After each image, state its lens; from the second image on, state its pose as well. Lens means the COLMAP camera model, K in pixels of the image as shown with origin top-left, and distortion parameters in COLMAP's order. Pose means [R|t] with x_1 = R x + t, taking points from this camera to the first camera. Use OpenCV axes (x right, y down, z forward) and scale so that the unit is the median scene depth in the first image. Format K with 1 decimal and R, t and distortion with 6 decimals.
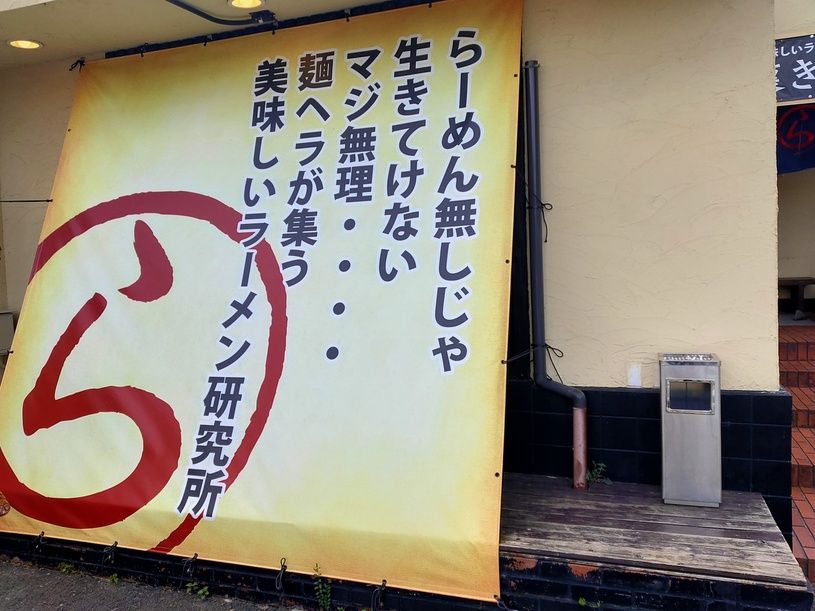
lens RADIAL K [[541.9, 0, 407.5], [0, 541.9, 305.5], [0, 0, 1]] dist [0.073738, -0.101743]
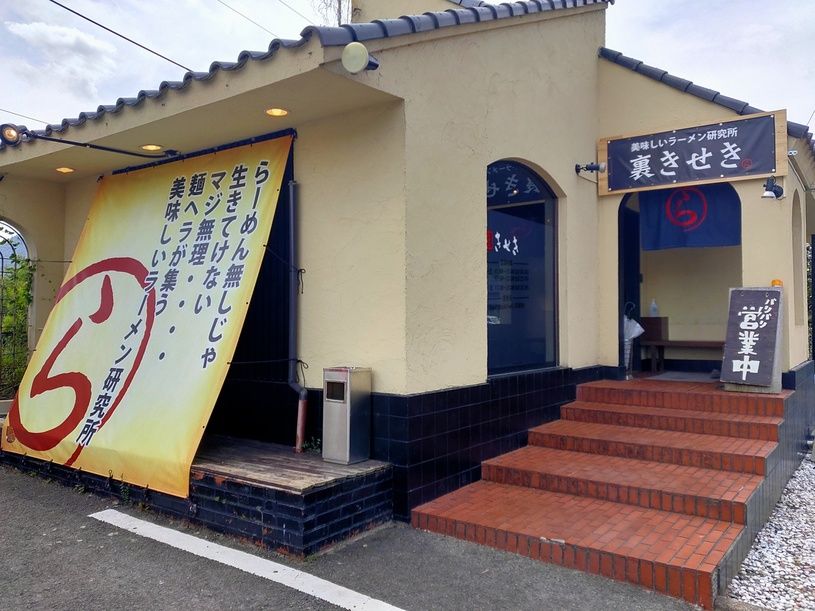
lens RADIAL K [[541.9, 0, 407.5], [0, 541.9, 305.5], [0, 0, 1]] dist [0.073738, -0.101743]
pose [[0.964274, 0.026144, -0.263615, 0.942007], [-0.048667, 0.995664, -0.079275, 0.028657], [0.260400, 0.089272, 0.961365, -0.395797]]
